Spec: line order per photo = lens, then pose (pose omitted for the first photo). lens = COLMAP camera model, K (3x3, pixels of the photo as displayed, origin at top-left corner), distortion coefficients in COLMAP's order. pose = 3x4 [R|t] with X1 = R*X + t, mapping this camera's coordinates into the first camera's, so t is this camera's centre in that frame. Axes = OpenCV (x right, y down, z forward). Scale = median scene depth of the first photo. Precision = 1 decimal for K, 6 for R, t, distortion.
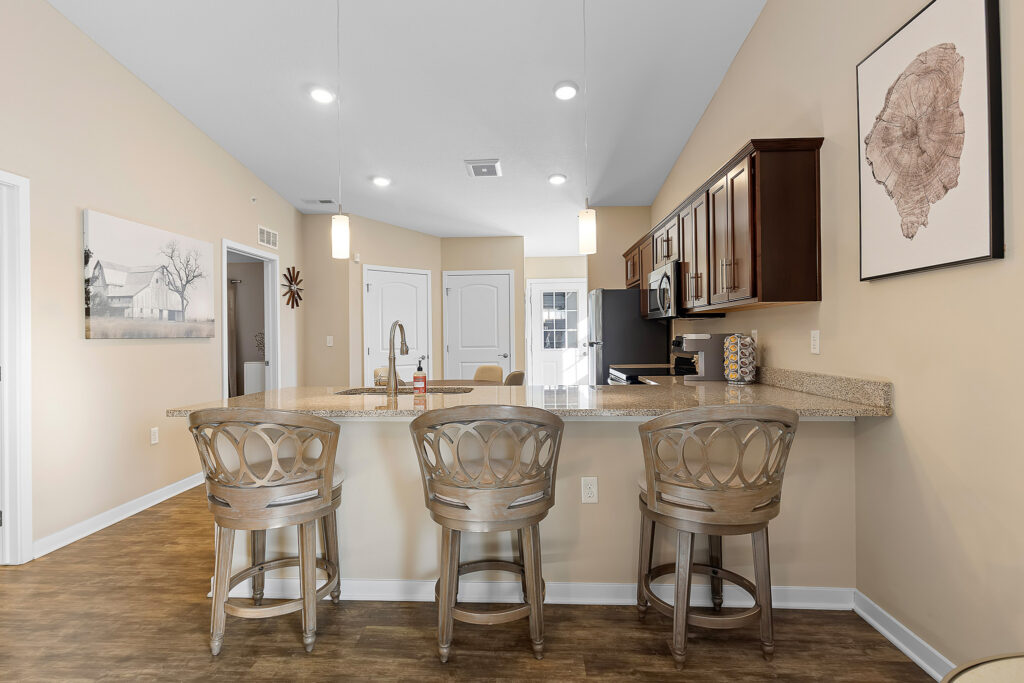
lens RADIAL K [[496.9, 0, 512.5], [0, 496.9, 334.5], [0, 0, 1]] dist [-0.002895, -0.000244]
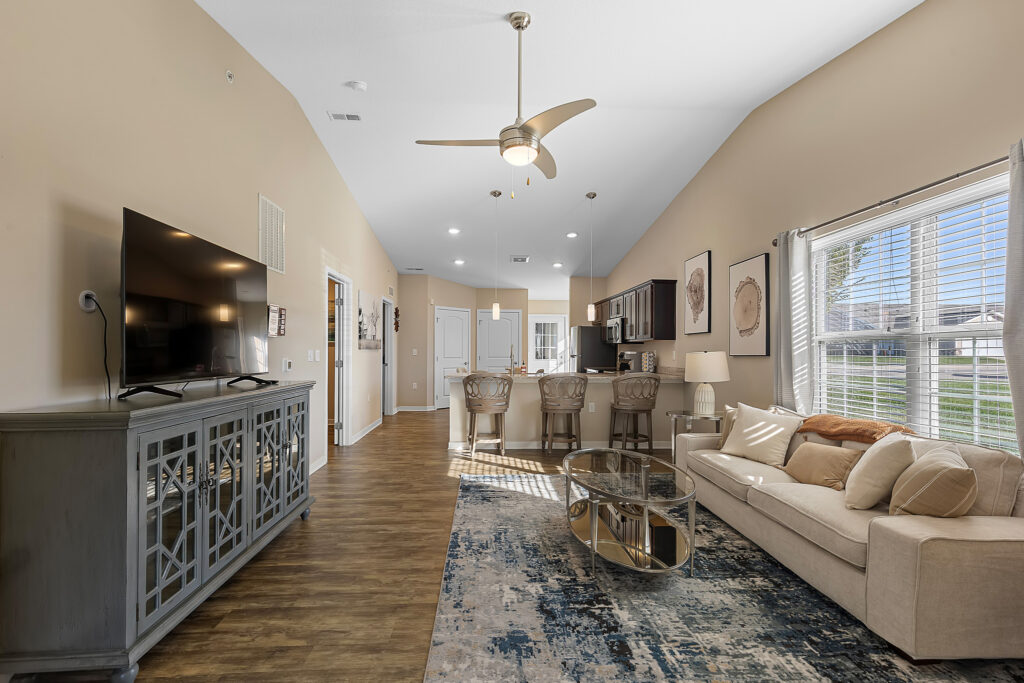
lens RADIAL K [[466.0, 0, 509.0], [0, 466.0, 347.9], [0, 0, 1]] dist [0.003077, -0.000250]
pose [[0.995151, 0.017123, 0.096855, -0.337590], [-0.016923, 0.999853, -0.002890, -0.002146], [-0.096890, 0.001237, 0.995294, -0.926271]]
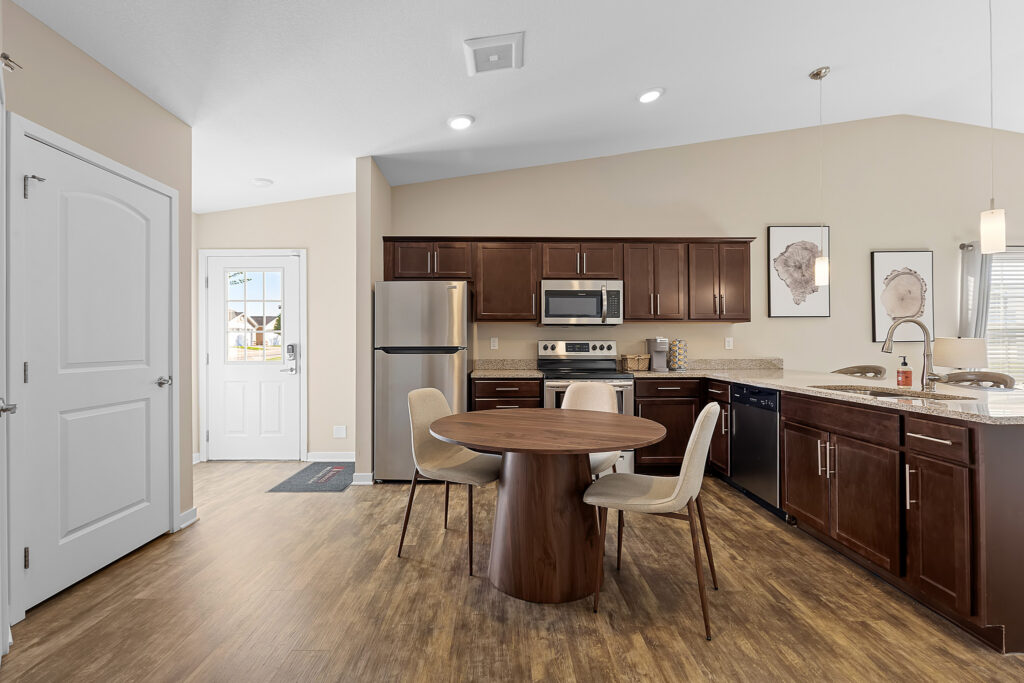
lens RADIAL K [[466.0, 0, 512.8], [0, 466.0, 340.2], [0, 0, 1]] dist [0.003077, -0.000250]
pose [[-0.066164, 0.019798, 0.997612, -0.817106], [-0.000243, 0.999803, -0.019858, 0.026250], [-0.997809, -0.001556, -0.066146, 1.347763]]
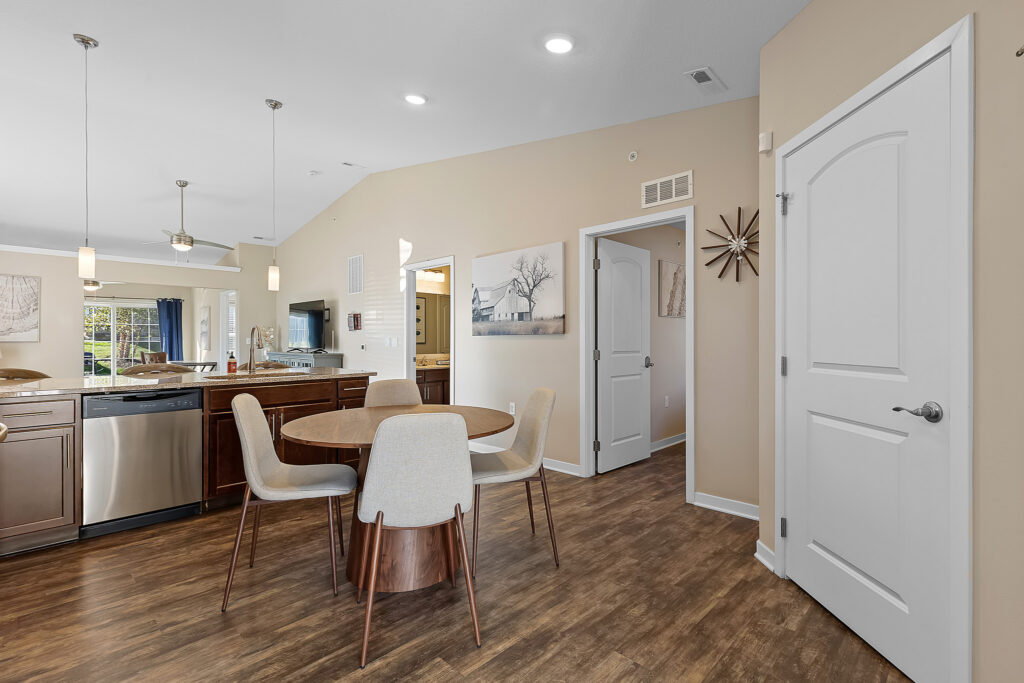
lens RADIAL K [[466.0, 0, 512.7], [0, 466.0, 344.9], [0, 0, 1]] dist [0.003077, -0.000250]
pose [[-0.662534, 0.020903, -0.748740, 0.211568], [0.013813, 0.999782, 0.015689, 0.014466], [0.748904, 0.000052, -0.662678, 1.810907]]
